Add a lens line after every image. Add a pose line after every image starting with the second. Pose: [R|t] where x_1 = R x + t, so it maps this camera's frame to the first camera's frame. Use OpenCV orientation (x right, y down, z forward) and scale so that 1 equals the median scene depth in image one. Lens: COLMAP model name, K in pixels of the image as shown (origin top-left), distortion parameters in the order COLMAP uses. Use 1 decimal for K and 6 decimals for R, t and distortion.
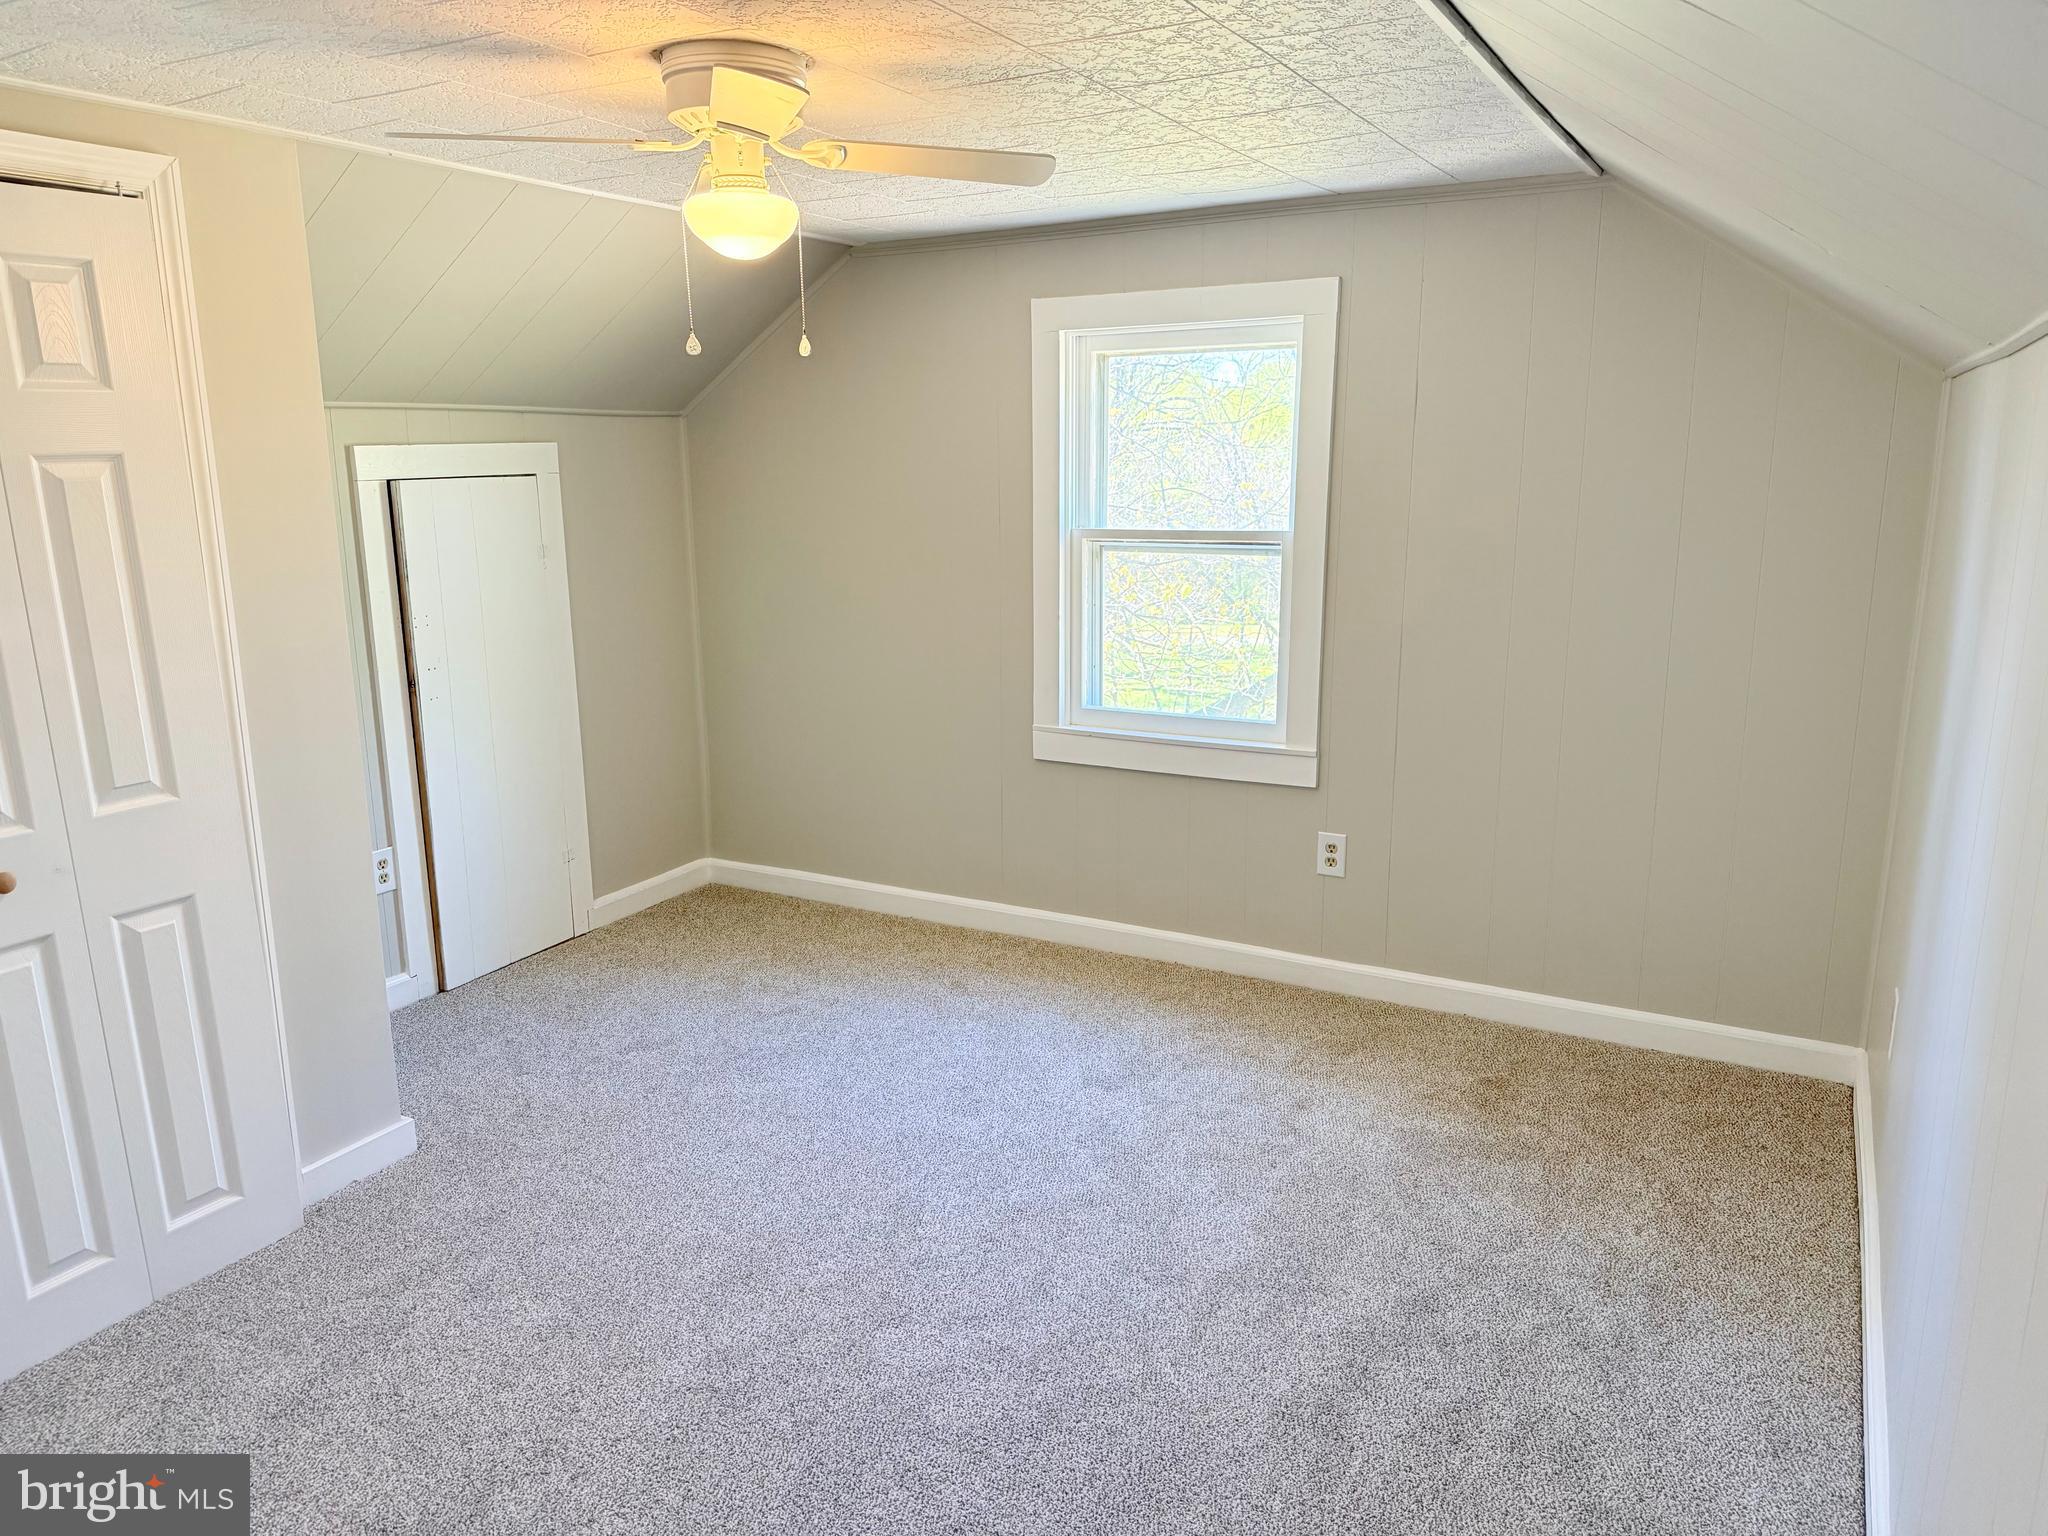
lens RADIAL K [[1461.1, 0, 1024.0], [0, 1461.1, 768.0], [0, 0, 1]] dist [0.103643, -0.000041]
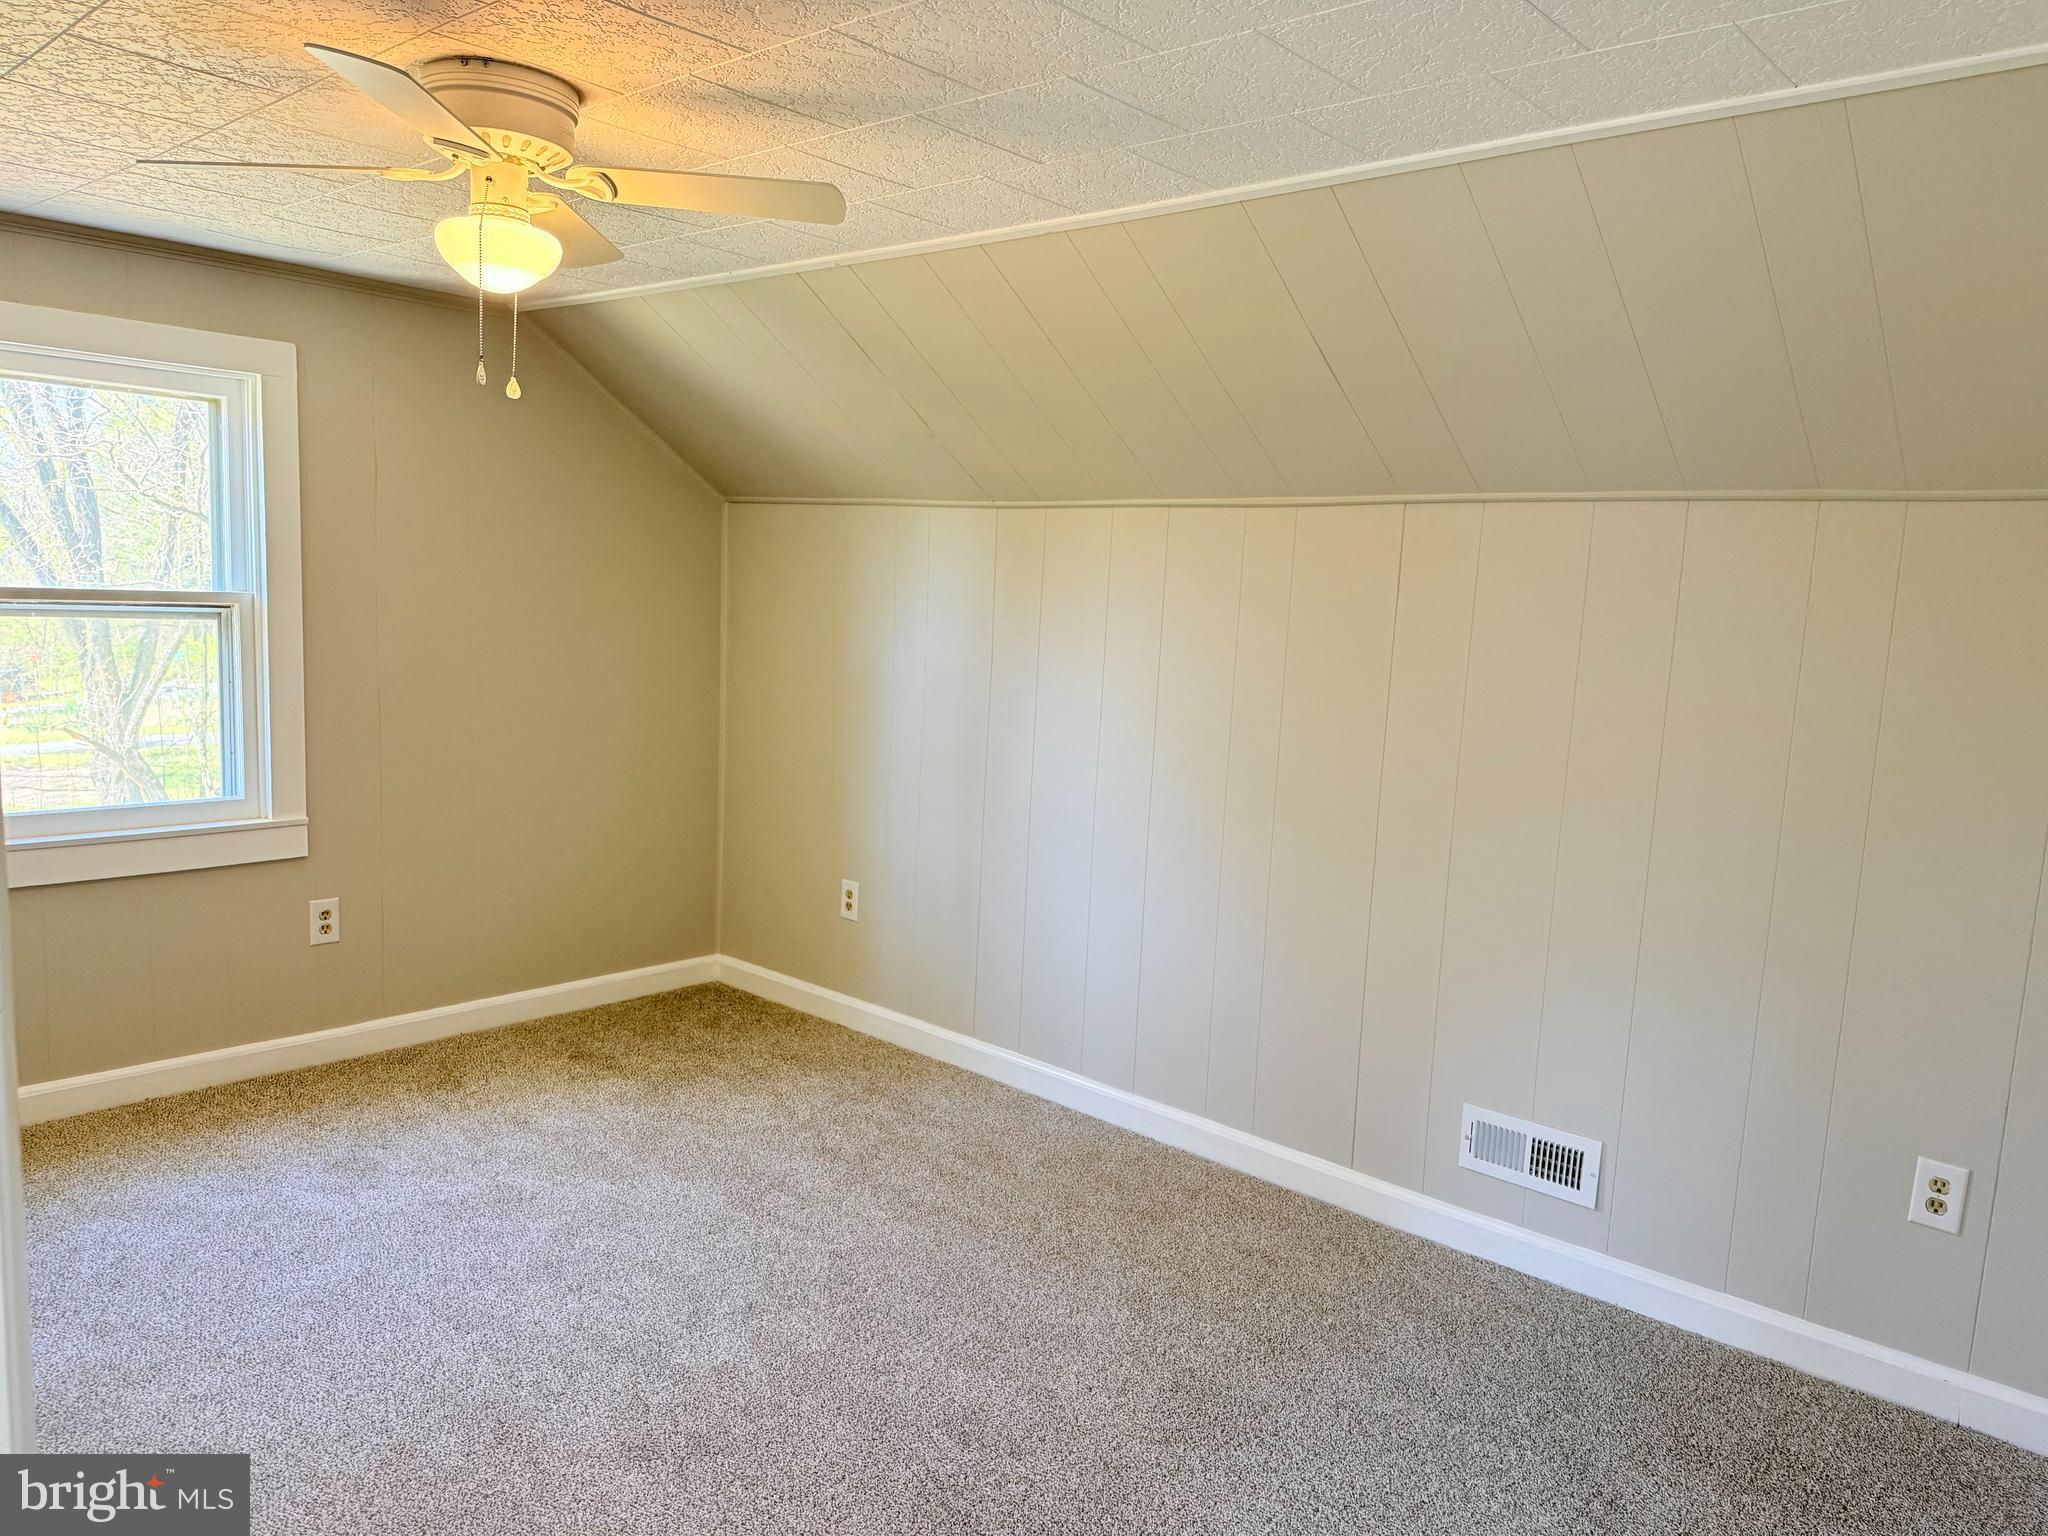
lens RADIAL K [[1461.1, 0, 1024.0], [0, 1461.1, 768.0], [0, 0, 1]] dist [0.103643, -0.000041]
pose [[0.232309, -0.105041, 0.966953, -0.654176], [0.158328, 0.984975, 0.068961, -0.038147], [-0.959669, 0.137076, 0.245450, 0.296299]]
